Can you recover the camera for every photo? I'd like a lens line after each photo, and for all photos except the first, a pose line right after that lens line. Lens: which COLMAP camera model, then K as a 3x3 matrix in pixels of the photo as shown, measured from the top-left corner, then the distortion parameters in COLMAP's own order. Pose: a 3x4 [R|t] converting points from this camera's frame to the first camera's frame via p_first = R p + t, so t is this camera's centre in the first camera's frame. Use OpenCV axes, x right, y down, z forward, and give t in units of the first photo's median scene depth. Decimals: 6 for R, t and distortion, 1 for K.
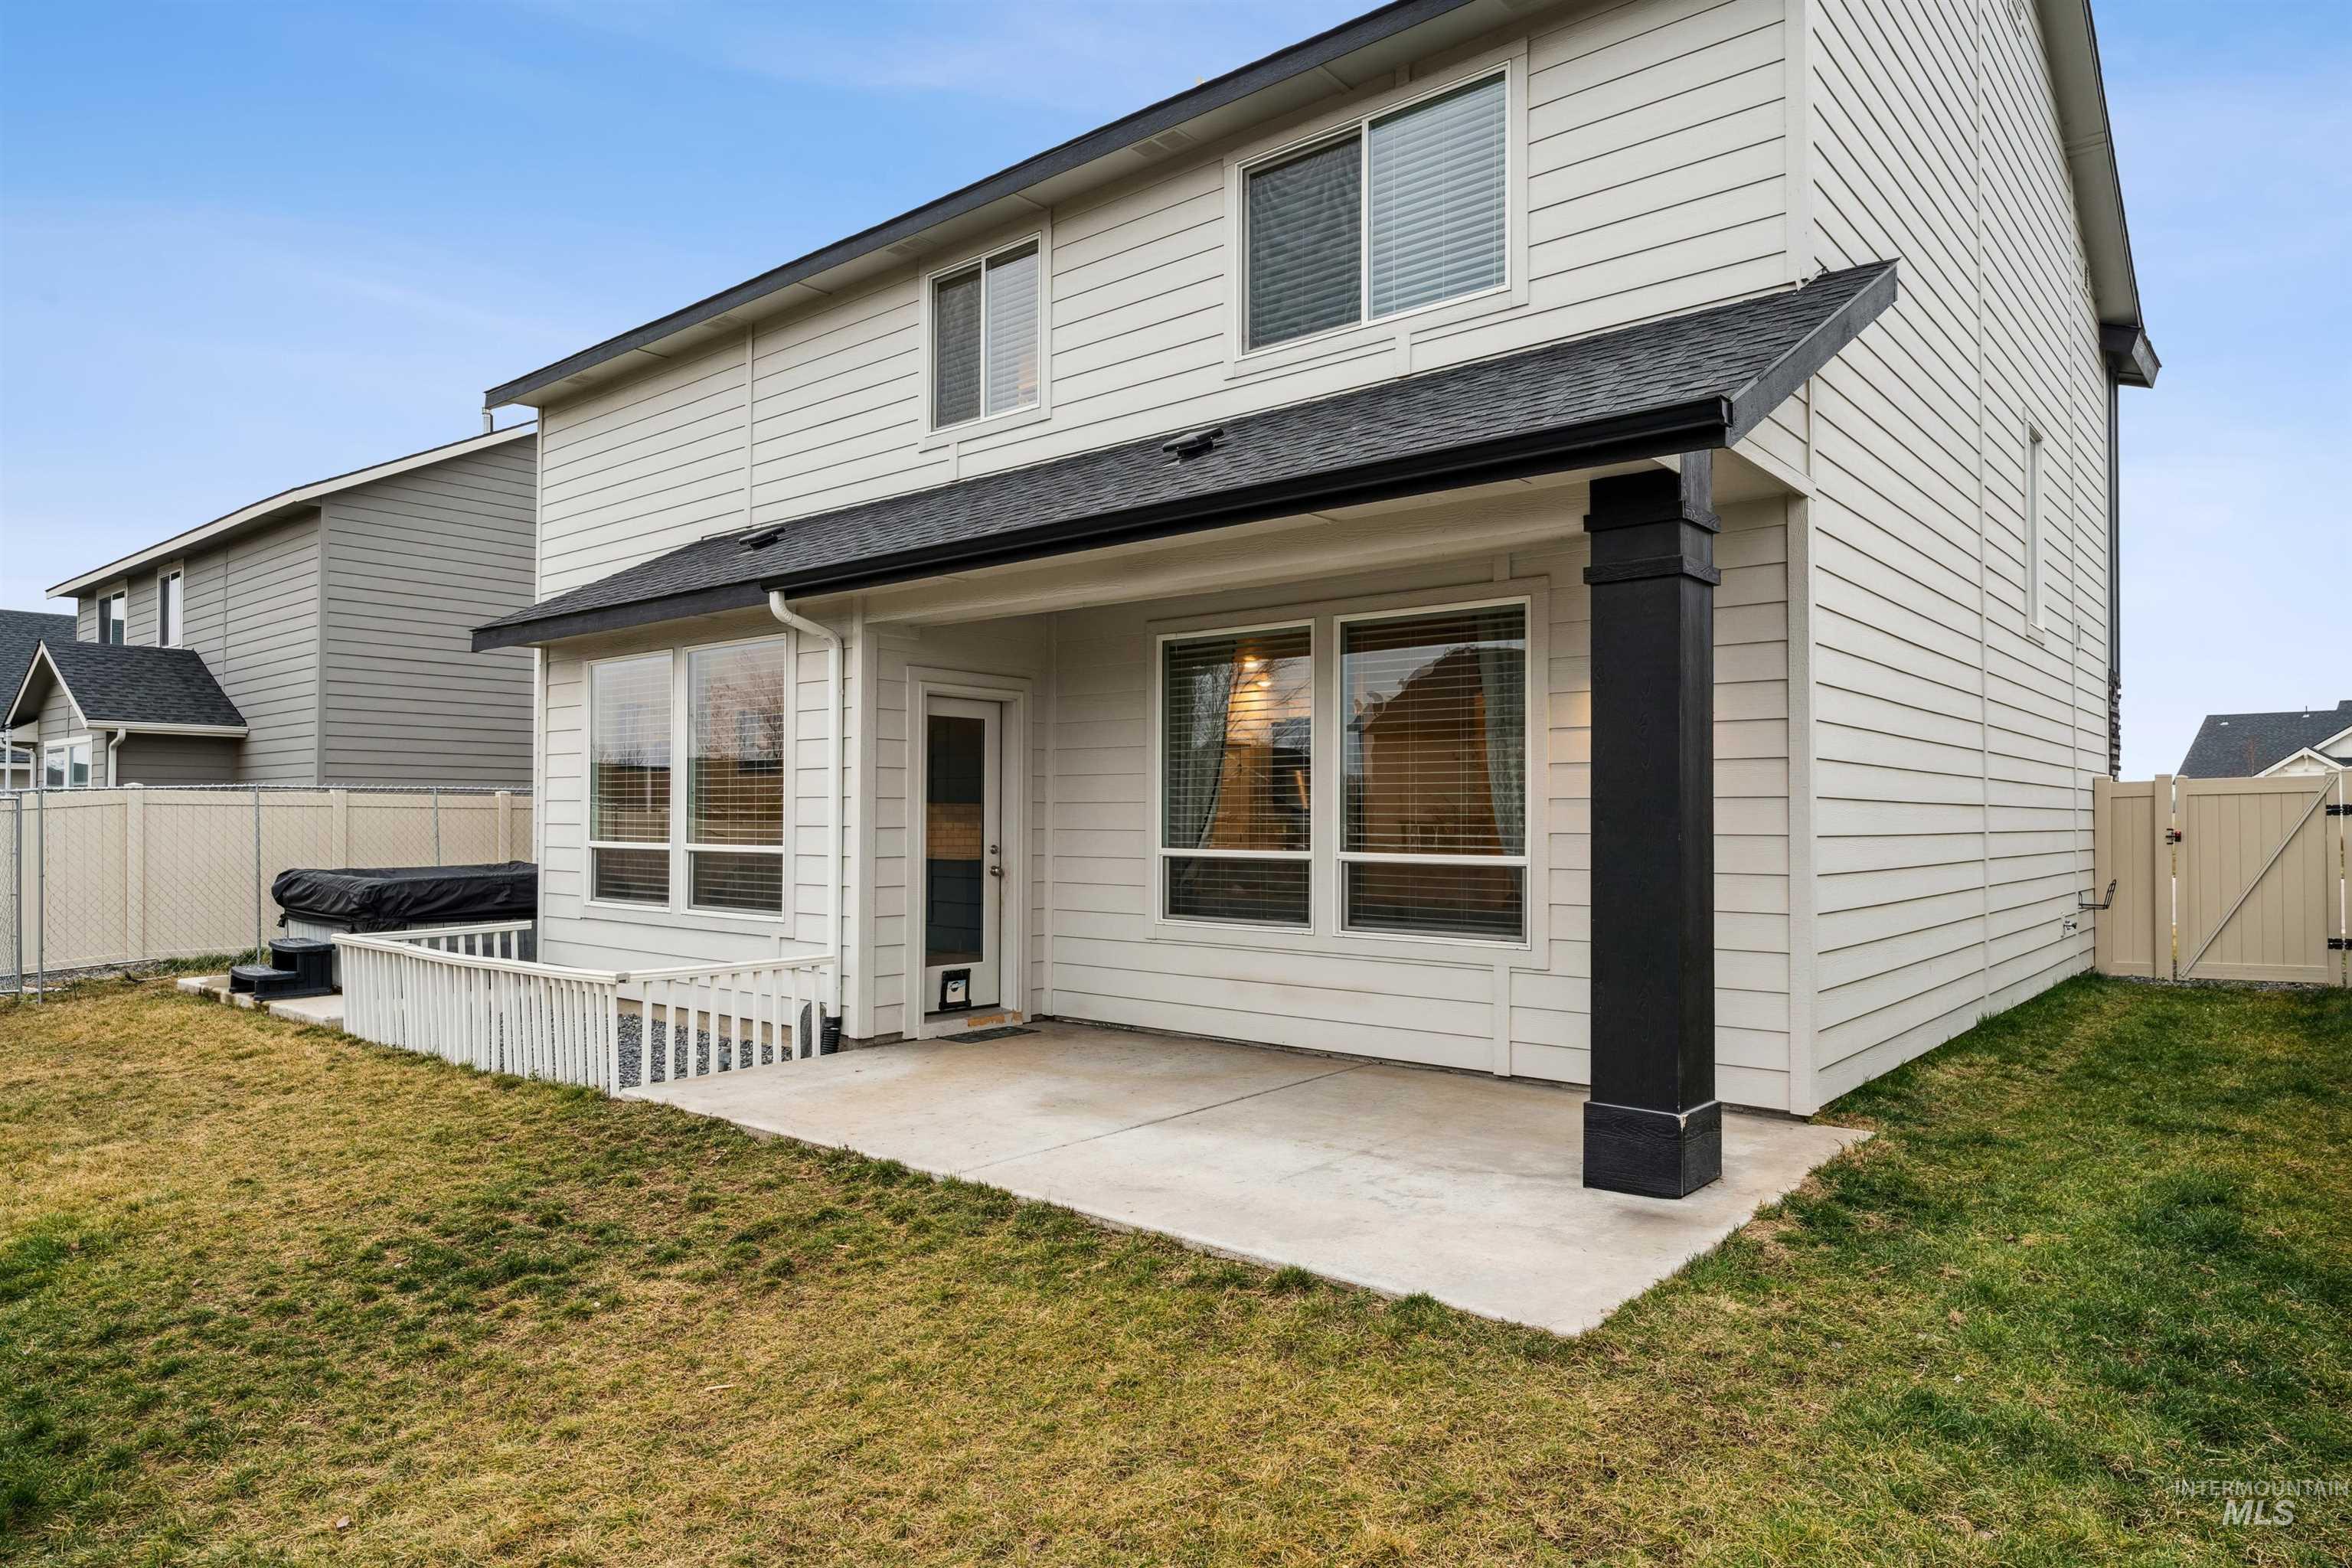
lens RADIAL K [[1405.5, 0, 1178.2], [0, 1405.5, 821.7], [0, 0, 1]] dist [-0.001714, -0.000243]
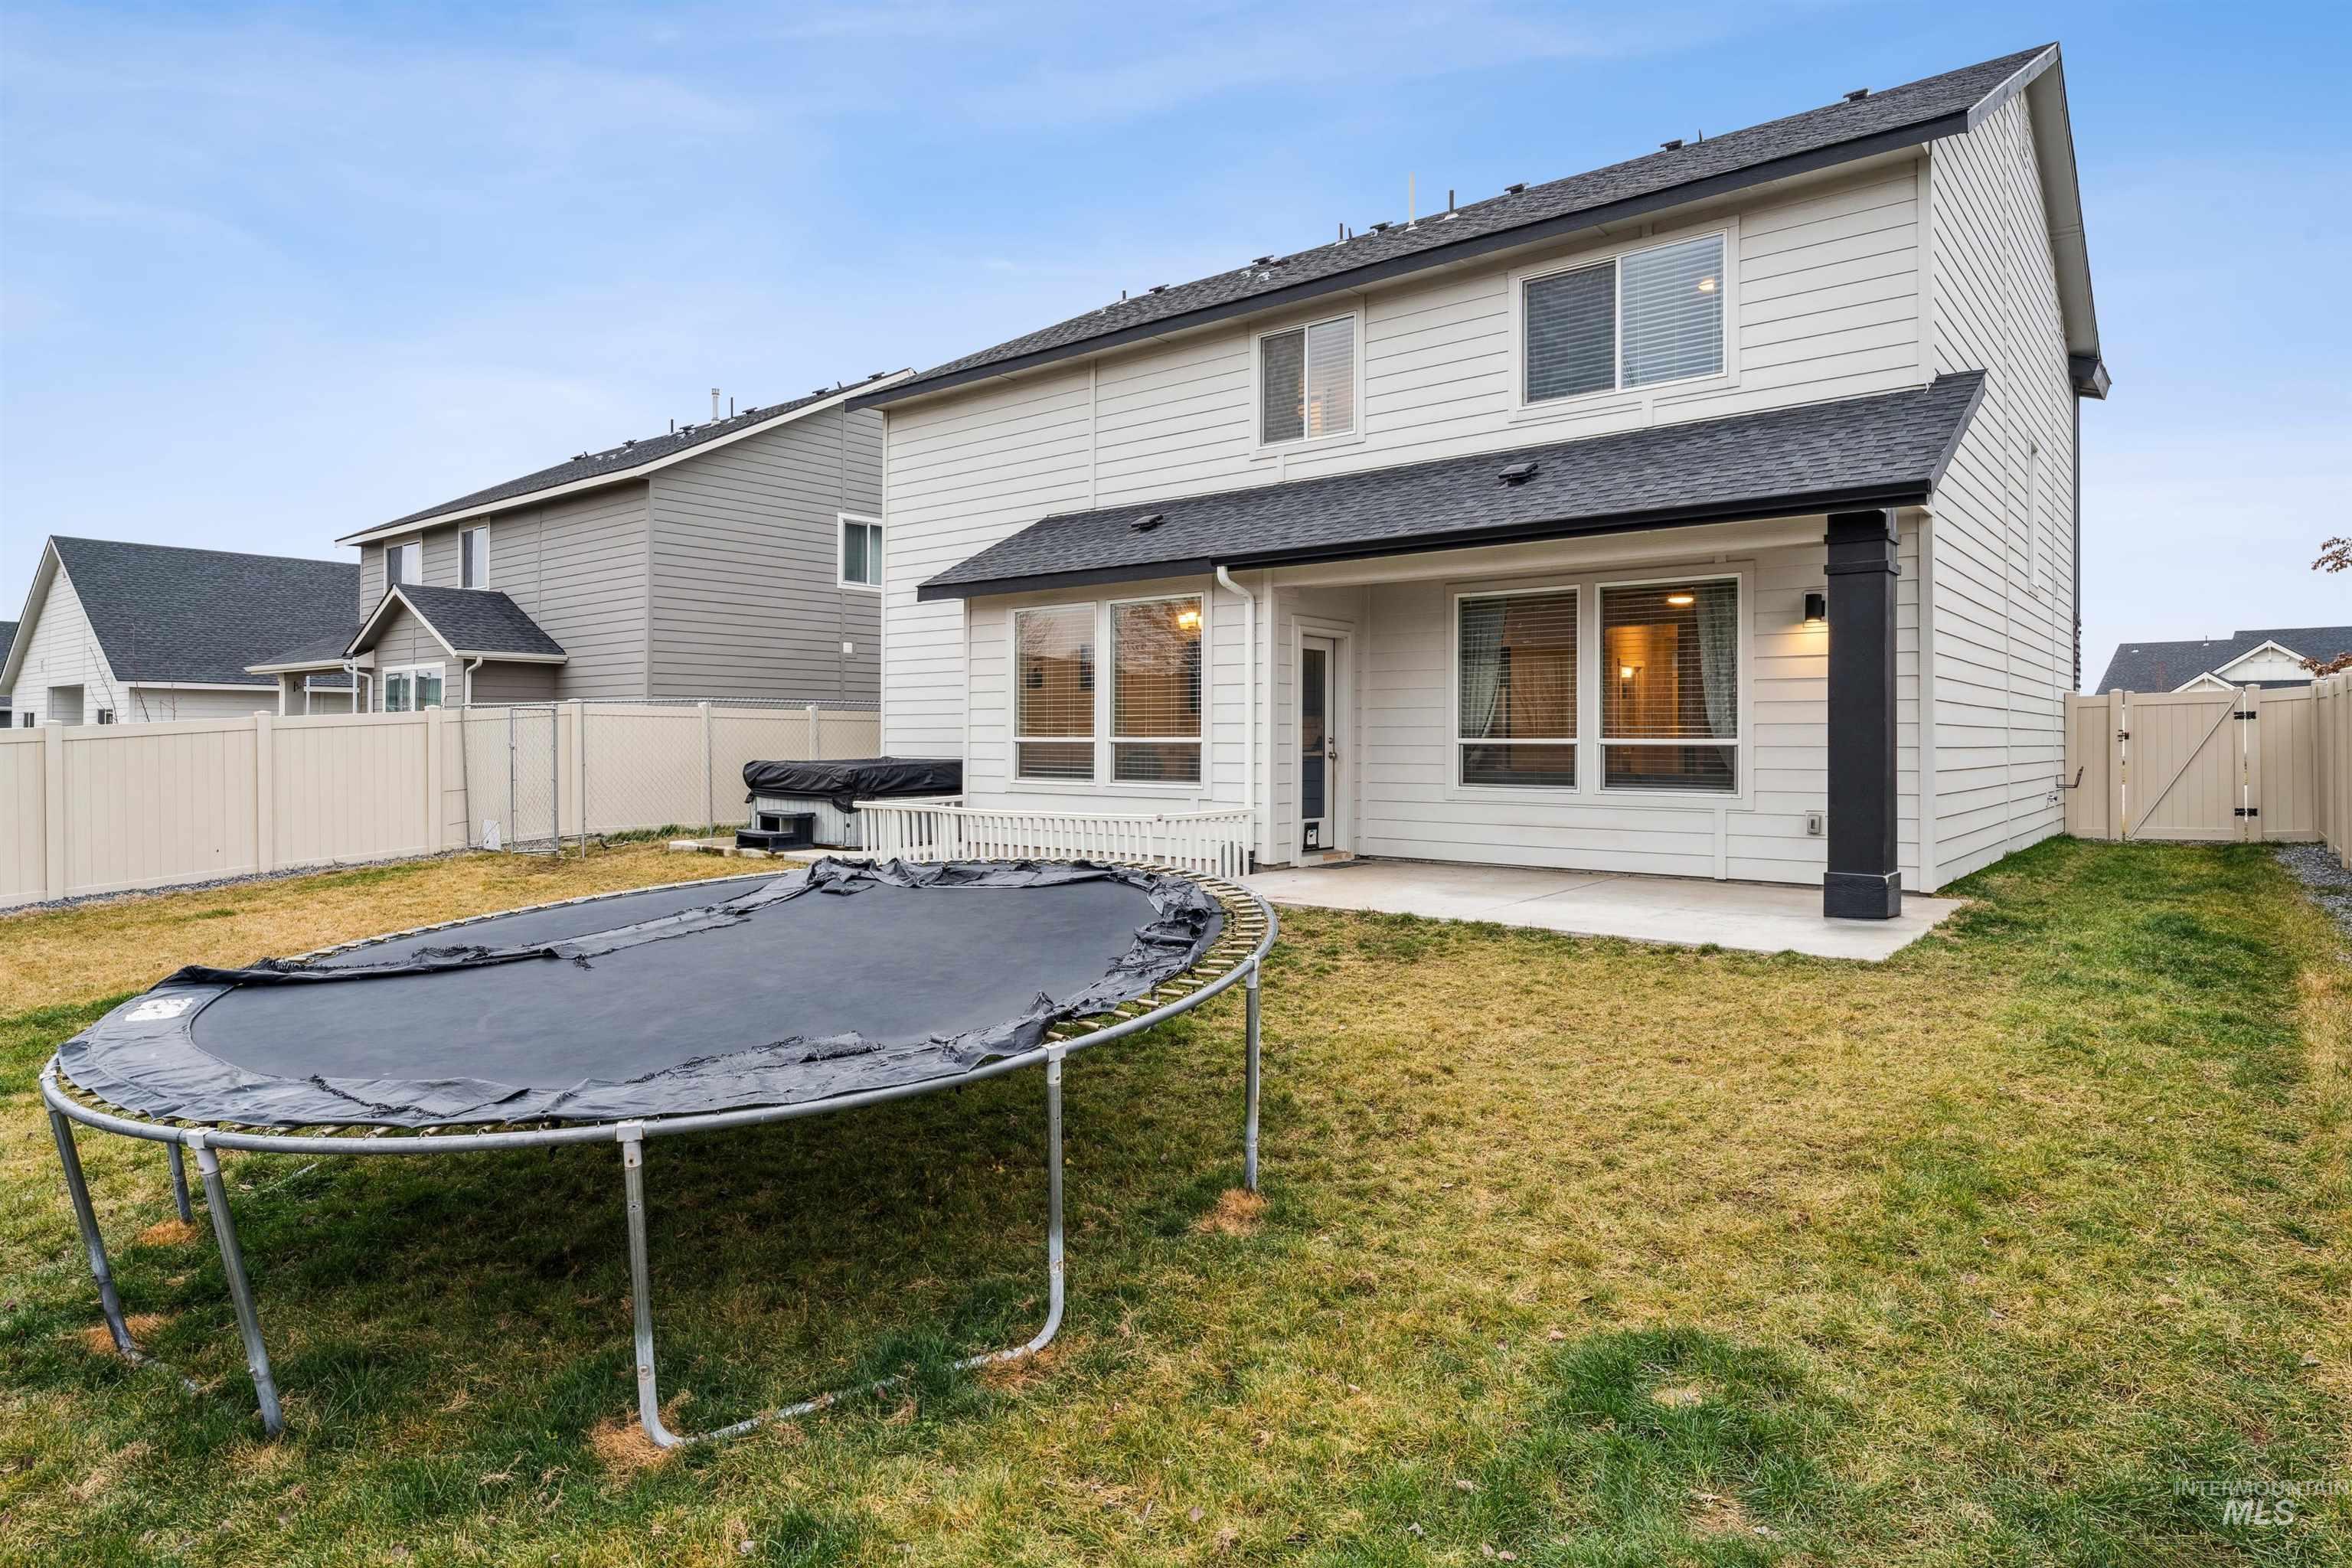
lens RADIAL K [[1316.0, 0, 1172.4], [0, 1316.0, 756.7], [0, 0, 1]] dist [-0.003130, -0.001134]
pose [[0.999917, -0.001379, 0.012845, -0.309906], [0.001241, 0.999942, 0.010707, 0.021597], [-0.012859, -0.010690, 0.999860, -0.354938]]
